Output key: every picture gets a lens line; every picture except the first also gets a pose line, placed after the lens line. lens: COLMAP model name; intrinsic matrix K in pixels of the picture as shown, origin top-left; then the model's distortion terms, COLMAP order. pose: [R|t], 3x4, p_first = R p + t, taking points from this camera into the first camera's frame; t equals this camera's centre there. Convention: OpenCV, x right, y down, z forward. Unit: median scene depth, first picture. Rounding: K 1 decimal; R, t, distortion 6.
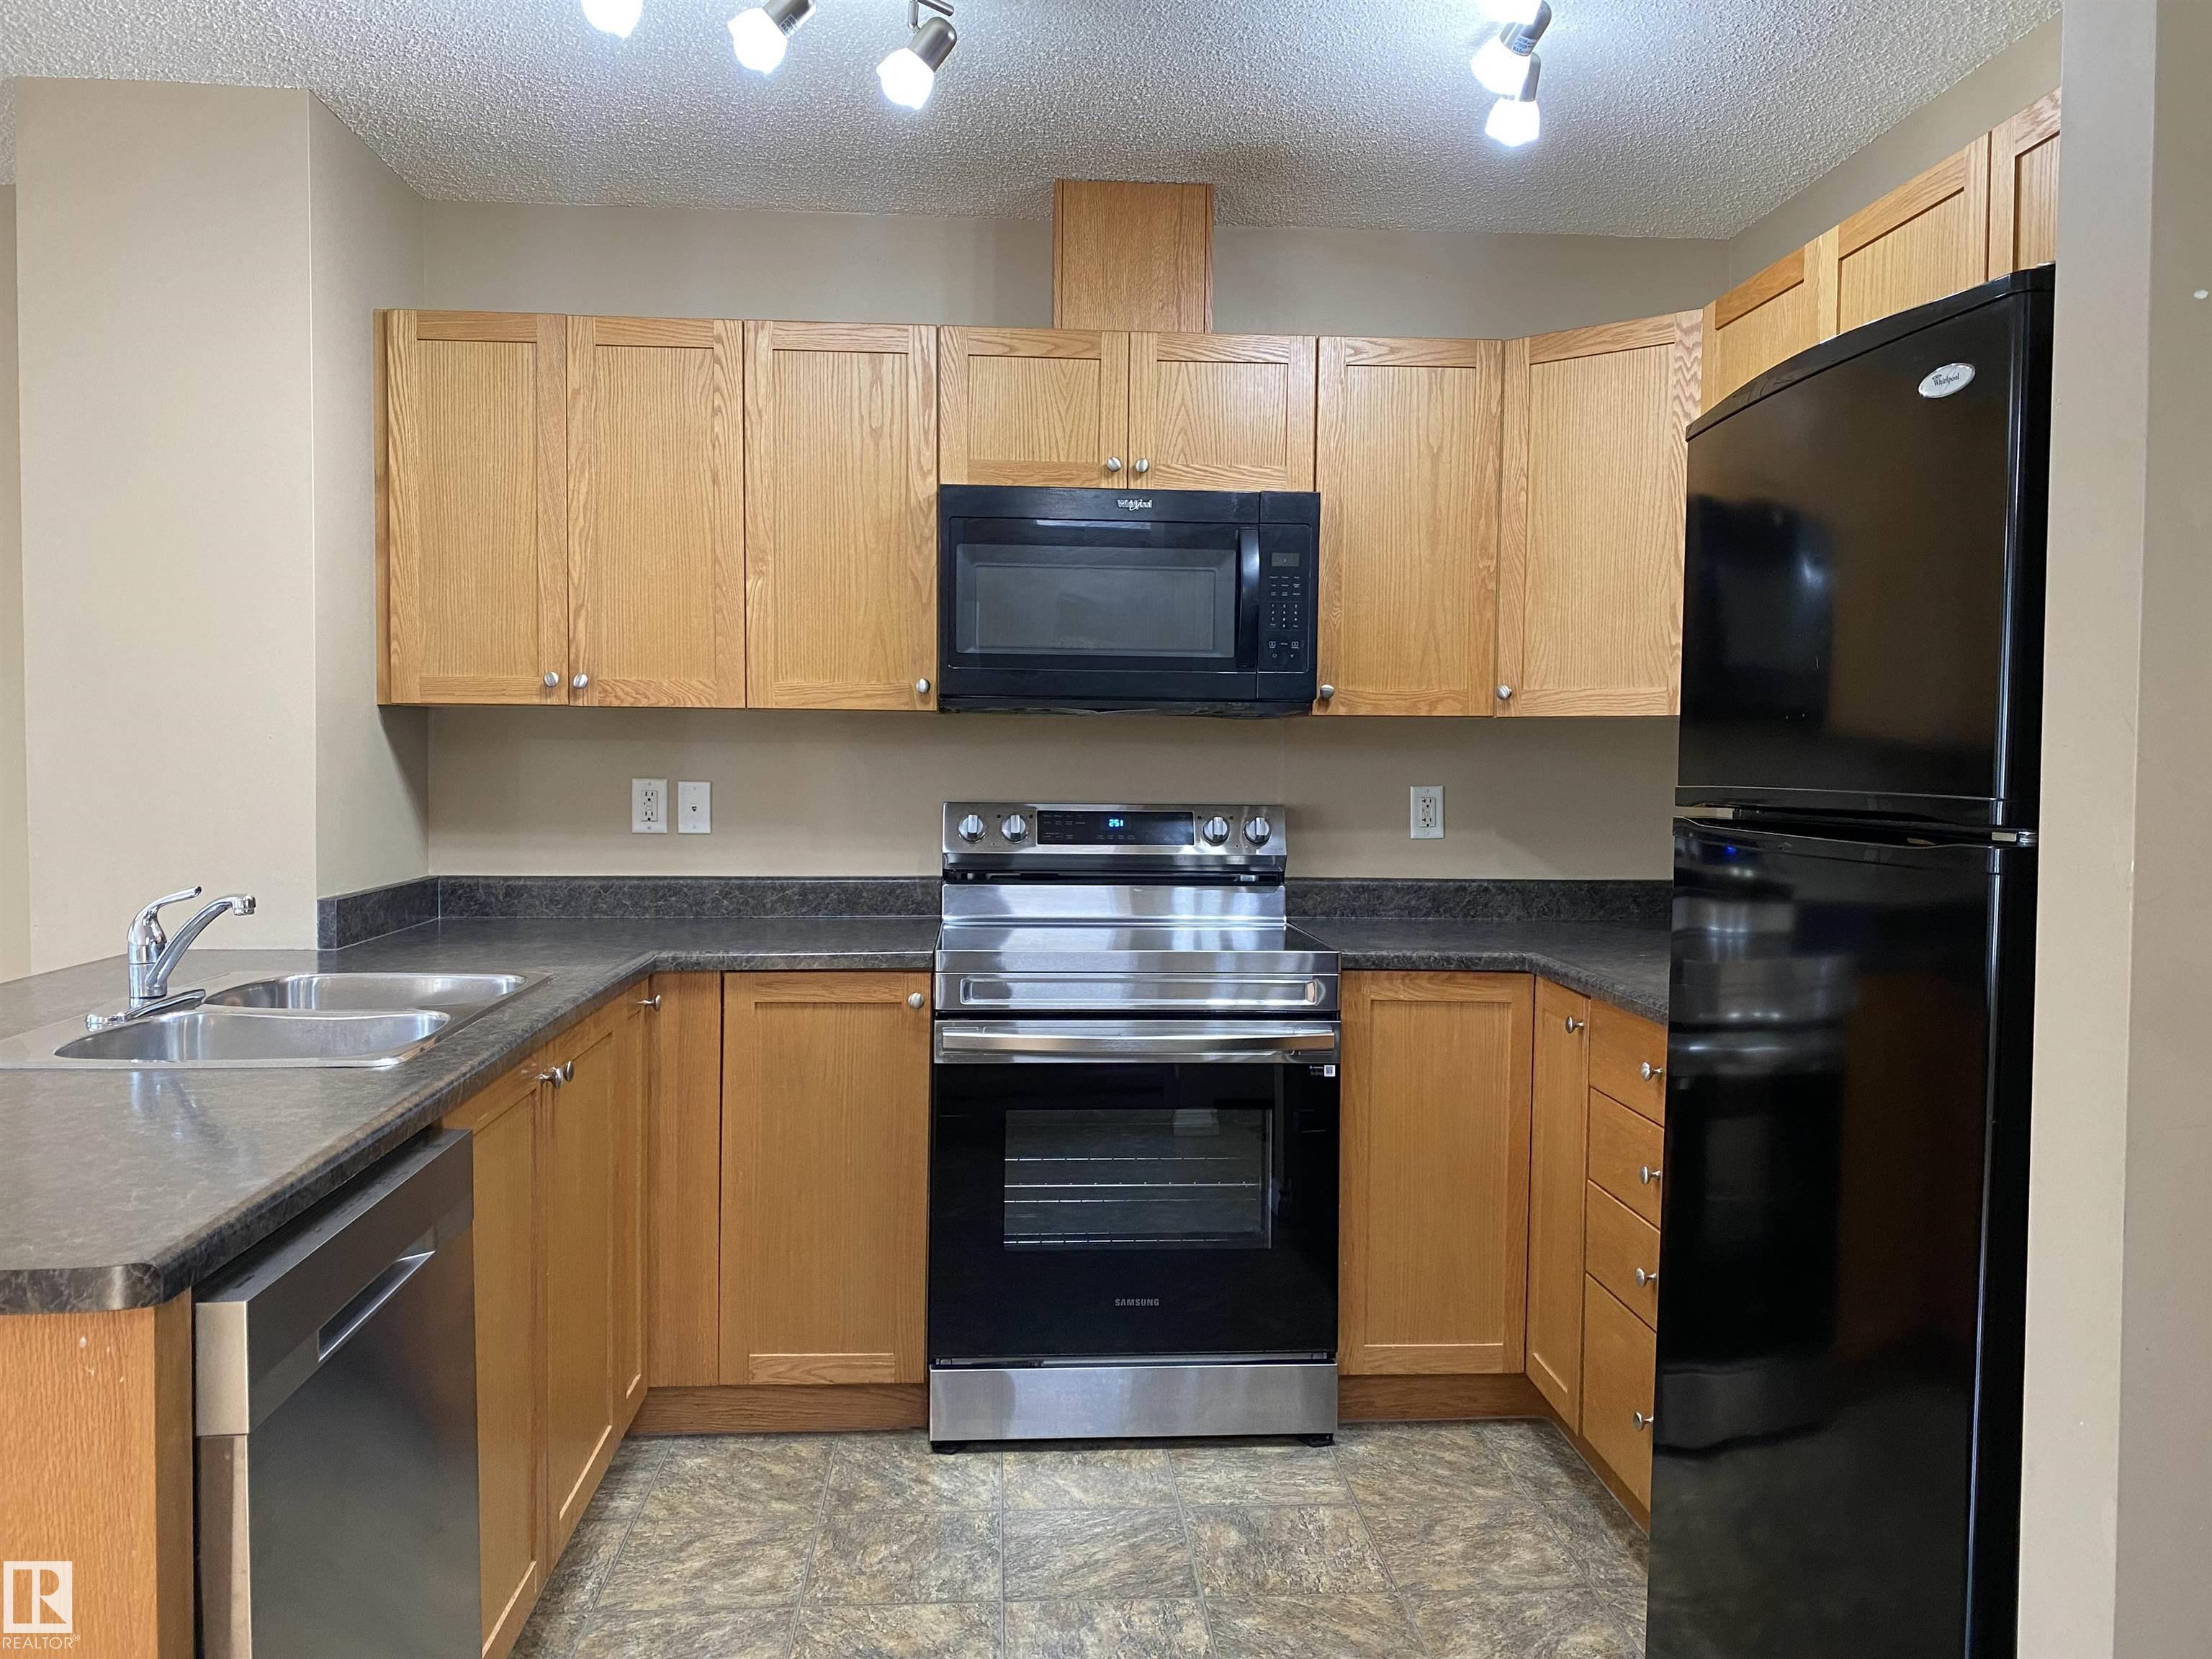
lens RADIAL K [[1634.2, 0, 1083.1], [0, 1634.2, 828.0], [0, 0, 1]] dist [0.062976, -0.102323]
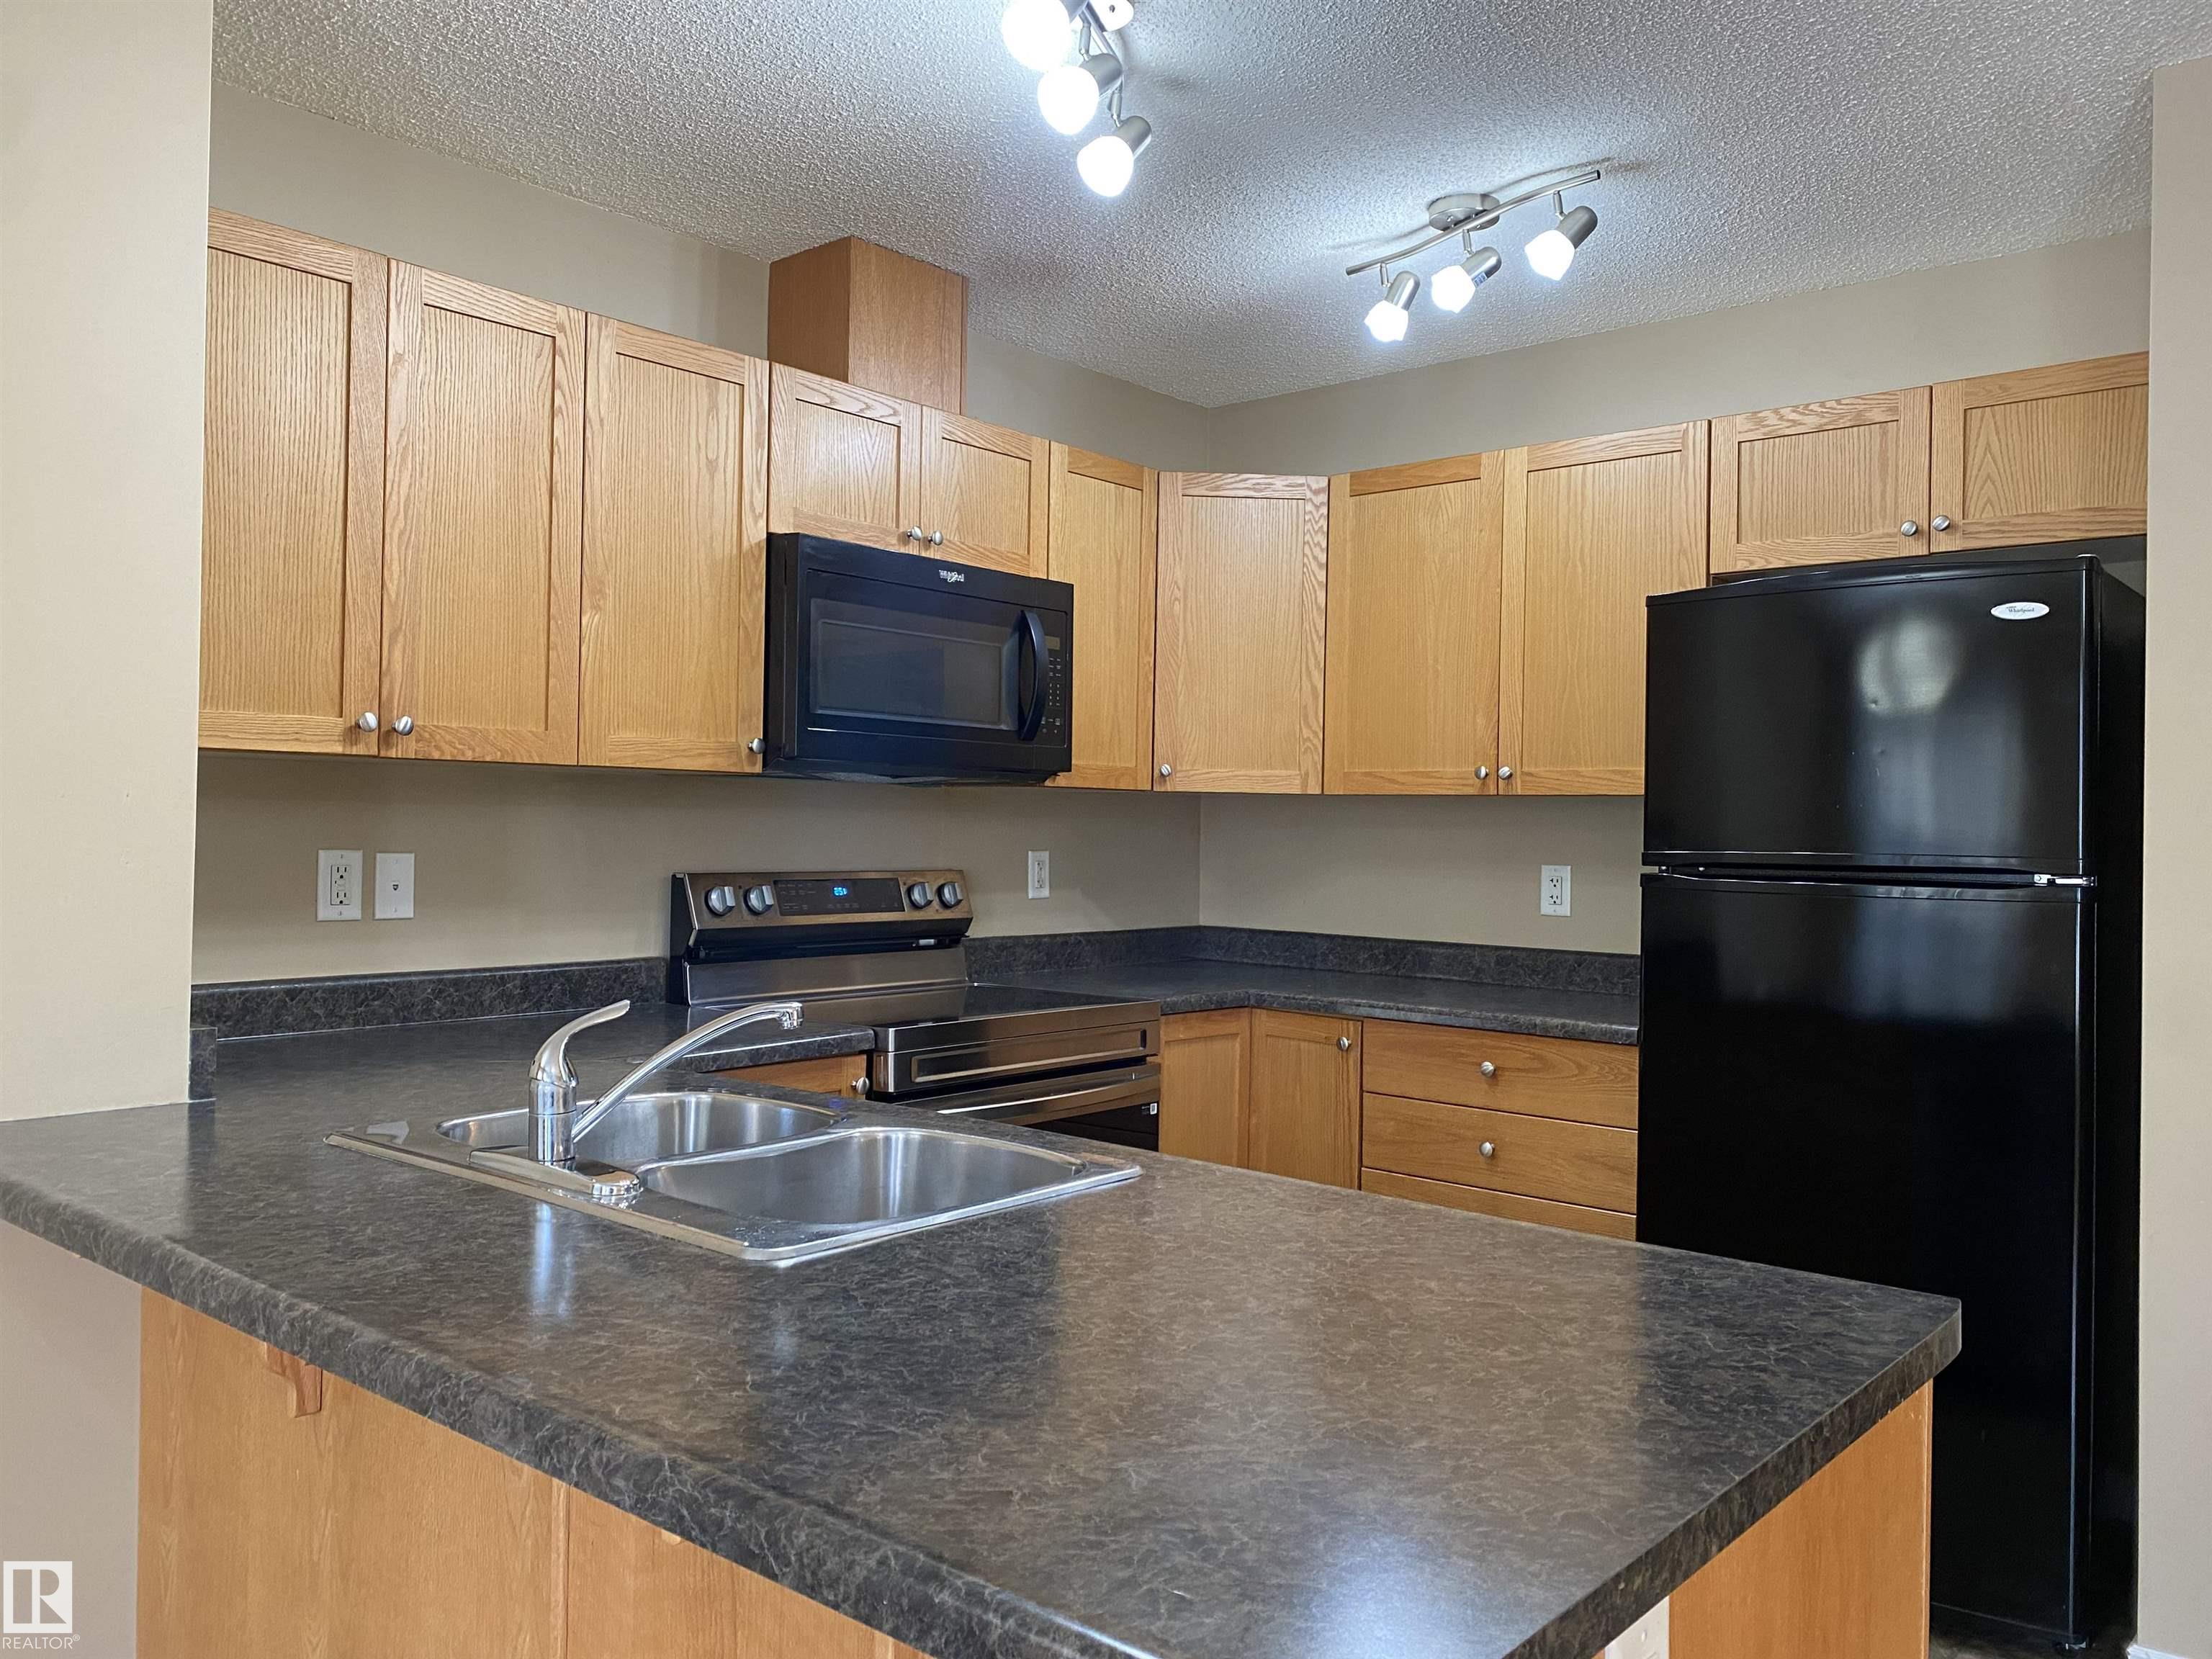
lens RADIAL K [[1664.8, 0, 1096.3], [0, 1664.8, 821.0], [0, 0, 1]] dist [0.066924, -0.126641]
pose [[0.703492, 0.003672, 0.710694, -0.624870], [0.023553, 0.999317, -0.028477, -0.013776], [-0.710313, 0.036773, 0.702925, 0.207769]]
